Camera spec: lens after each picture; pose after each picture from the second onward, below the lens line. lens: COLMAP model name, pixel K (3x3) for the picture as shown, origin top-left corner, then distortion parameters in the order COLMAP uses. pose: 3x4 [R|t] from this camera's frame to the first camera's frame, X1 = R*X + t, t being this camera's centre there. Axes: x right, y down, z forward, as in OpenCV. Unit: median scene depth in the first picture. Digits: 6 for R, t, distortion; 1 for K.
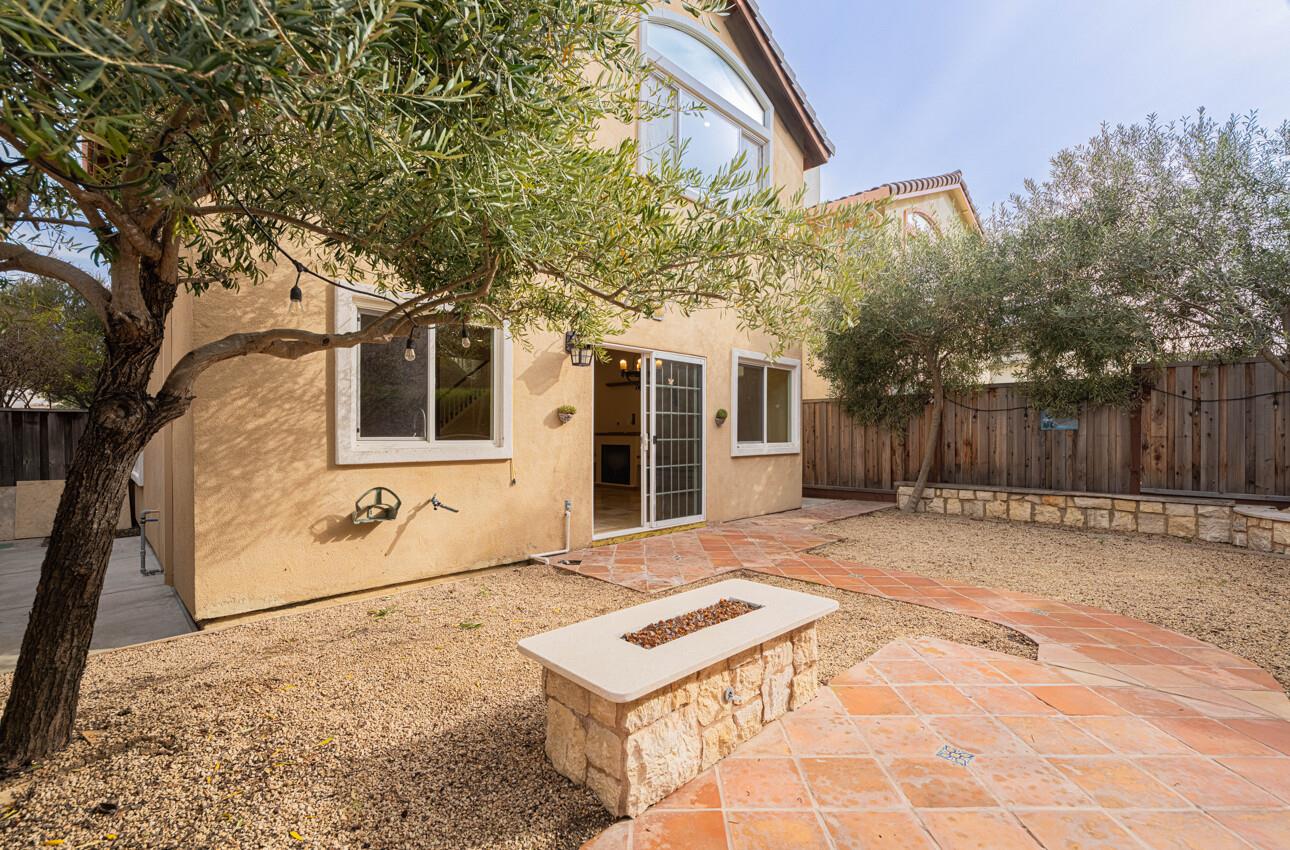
lens RADIAL K [[560.9, 0, 627.8], [0, 560.9, 432.0], [0, 0, 1]] dist [0.015856, -0.005814]
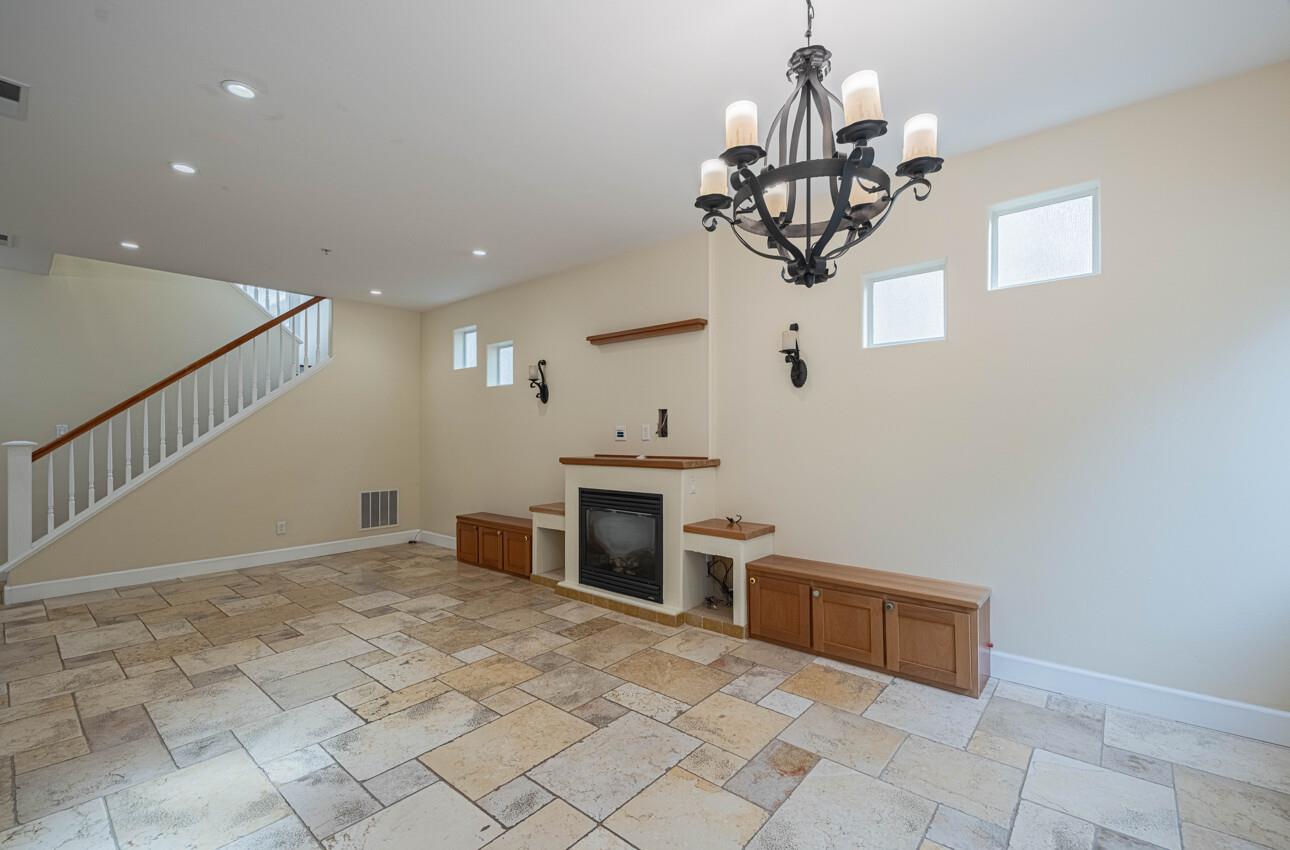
lens RADIAL K [[546.8, 0, 639.3], [0, 546.8, 431.5], [0, 0, 1]] dist [0.006593, -0.002610]
pose [[0.994824, -0.002978, 0.101567, -0.094960], [0.004054, 0.999938, -0.010391, -0.029404], [-0.101530, 0.010749, 0.994774, 1.265068]]
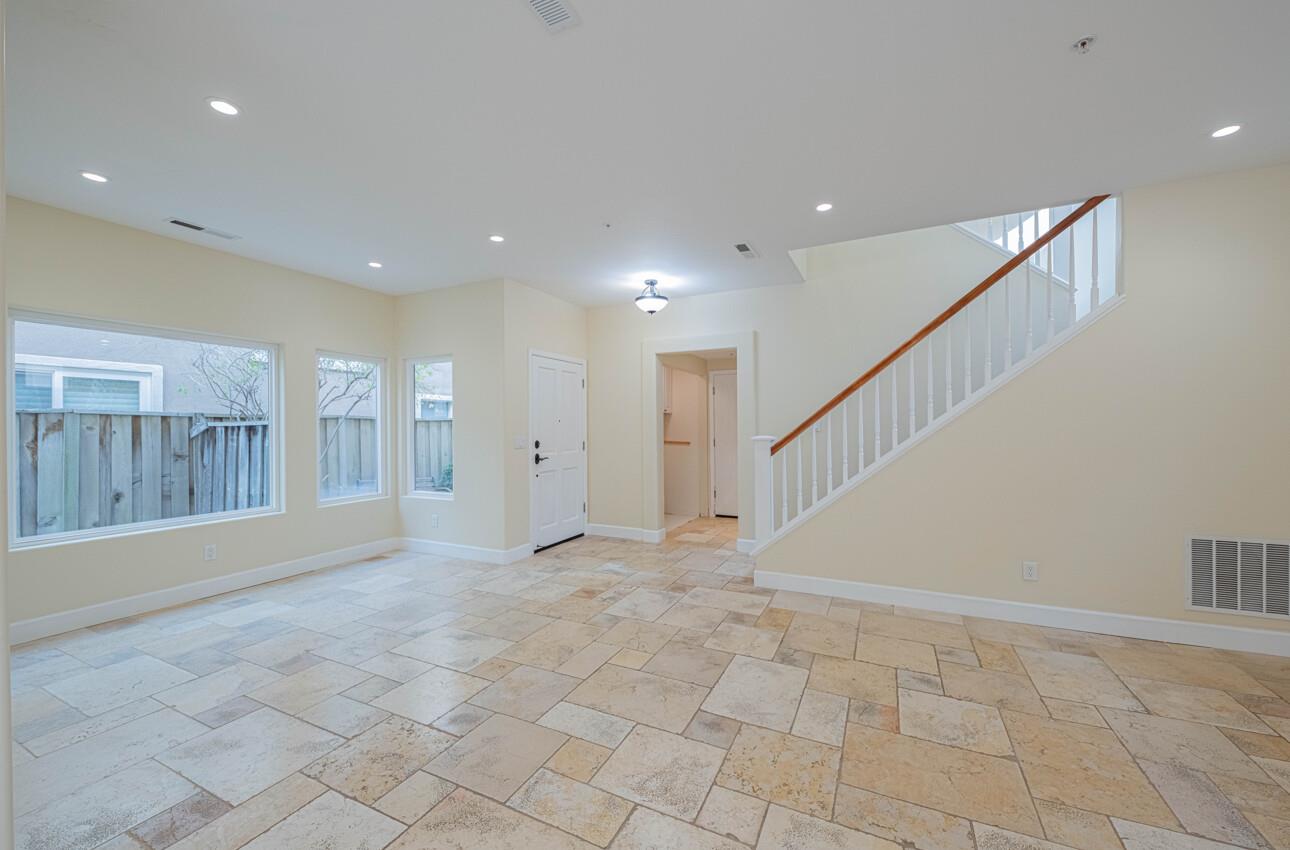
lens RADIAL K [[487.5, 0, 648.0], [0, 487.5, 430.4], [0, 0, 1]] dist [-0.000682, -0.001207]
pose [[0.352712, -0.001689, -0.935730, -0.272179], [0.006731, 0.999977, 0.000732, -0.037047], [0.935708, -0.006557, 0.352716, 1.732475]]
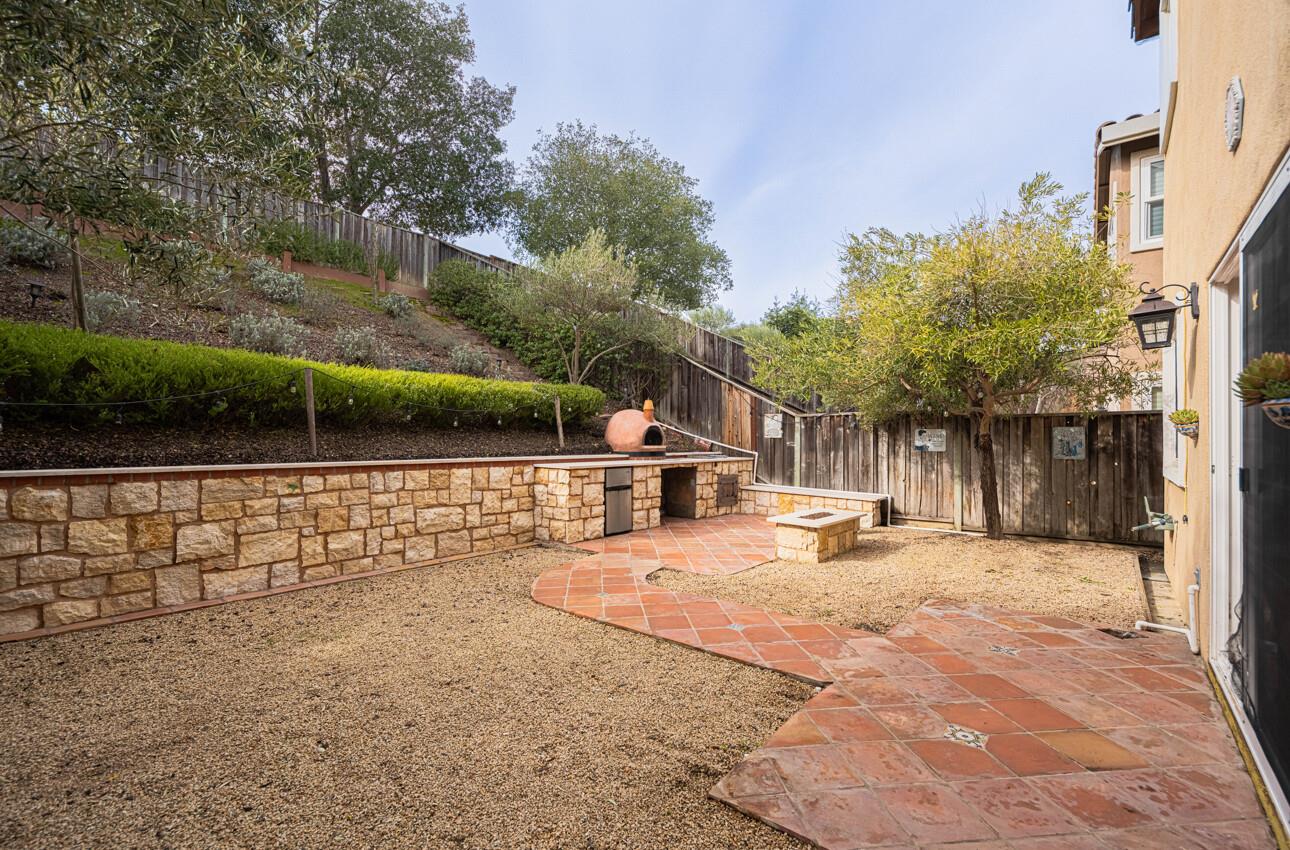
lens RADIAL K [[560.9, 0, 642.3], [0, 560.9, 433.6], [0, 0, 1]] dist [0.015856, -0.005814]
pose [[-0.993419, -0.007647, -0.114283, 0.549096], [-0.006747, 0.999943, -0.008254, -0.010777], [0.114339, -0.007428, -0.993414, 1.543834]]
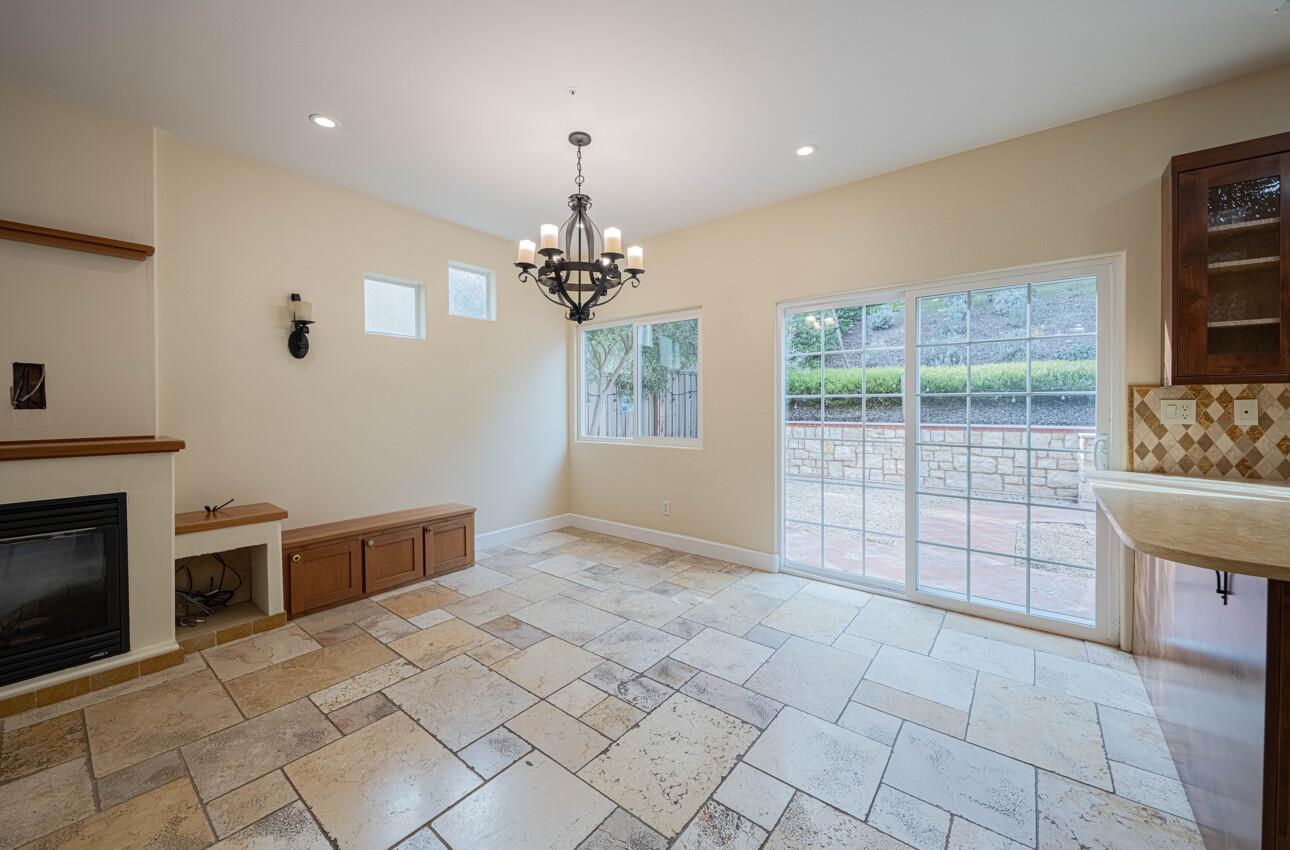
lens RADIAL K [[479.6, 0, 639.4], [0, 479.6, 409.4], [0, 0, 1]] dist [0.015734, -0.006179]
pose [[-0.123638, -0.009982, 0.992277, -0.479570], [0.003949, 0.999937, 0.010551, -0.031231], [-0.992319, 0.005223, -0.123591, 1.574176]]
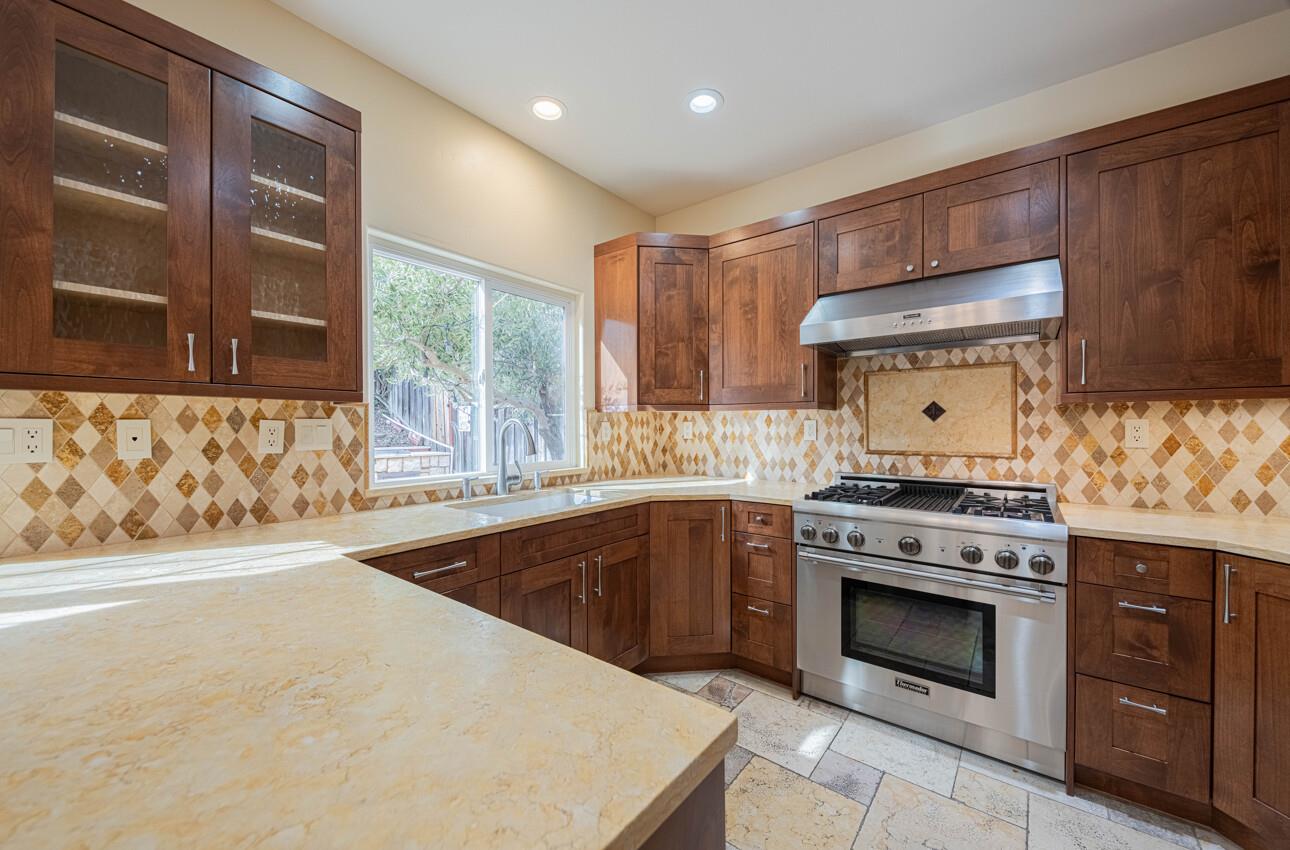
lens RADIAL K [[479.6, 0, 644.8], [0, 479.6, 426.0], [0, 0, 1]] dist [0.015734, -0.006179]
pose [[-0.990510, -0.000037, -0.137438, -0.380252], [0.000117, 0.999999, -0.001119, -0.029383], [0.137438, -0.001125, -0.990510, 1.320462]]
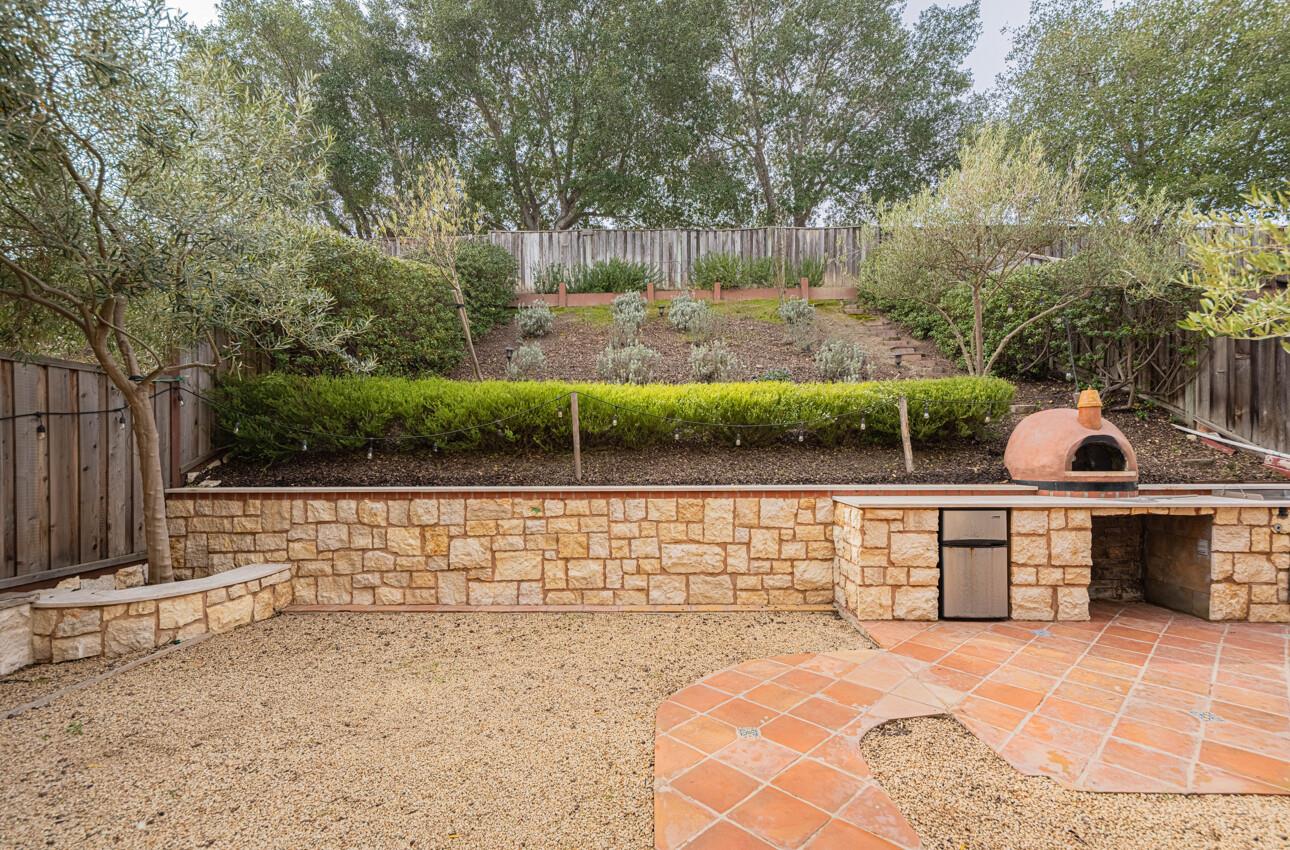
lens RADIAL K [[560.9, 0, 643.9], [0, 560.9, 457.1], [0, 0, 1]] dist [0.015856, -0.005814]
pose [[-0.708417, -0.005608, 0.705772, 0.225891], [0.005578, 0.999893, 0.013543, -0.027851], [-0.705772, 0.013531, -0.708310, 1.115655]]
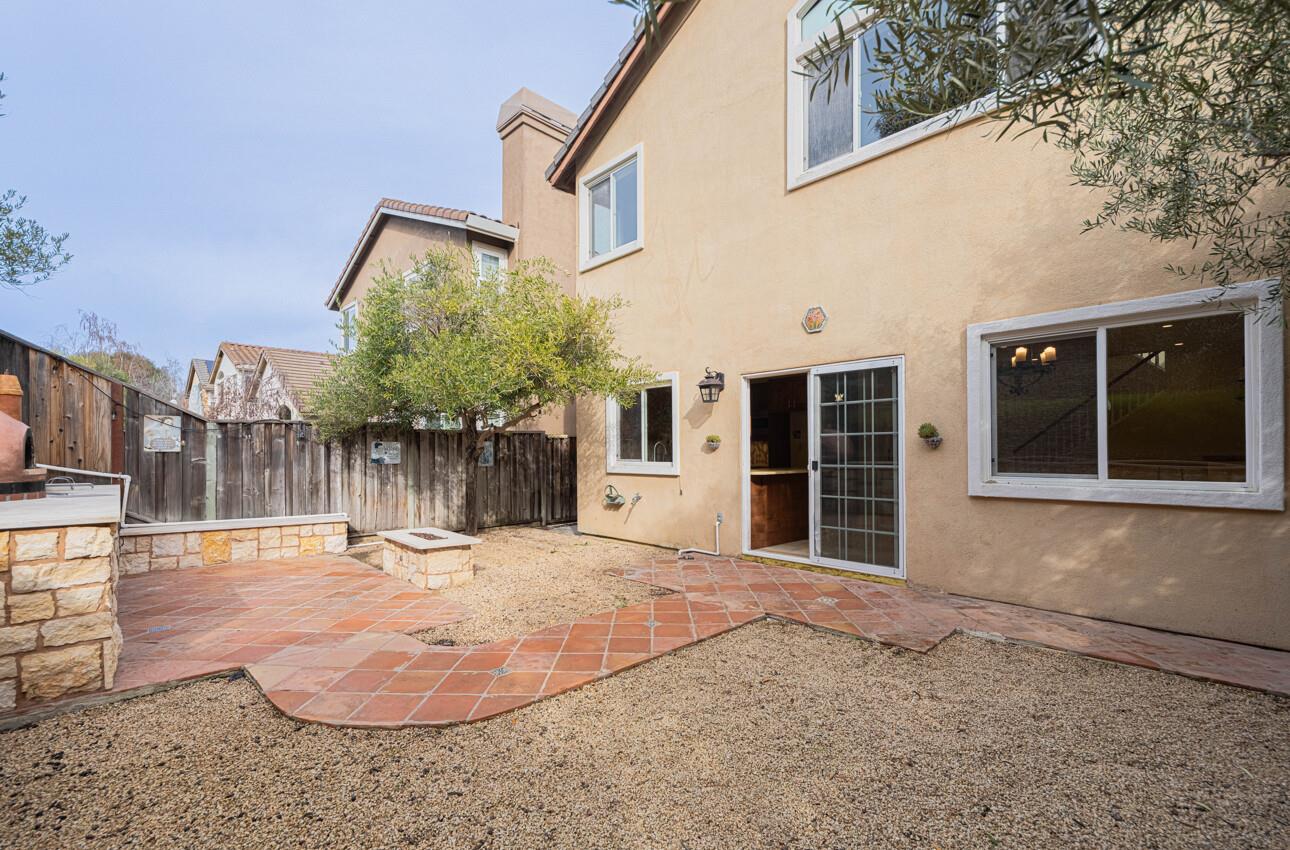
lens RADIAL K [[560.9, 0, 655.4], [0, 560.9, 452.3], [0, 0, 1]] dist [0.015856, -0.005814]
pose [[0.007635, 0.000372, -0.999971, 1.114673], [0.003458, 0.999994, 0.000398, -0.010654], [0.999965, -0.003461, 0.007634, 0.861925]]
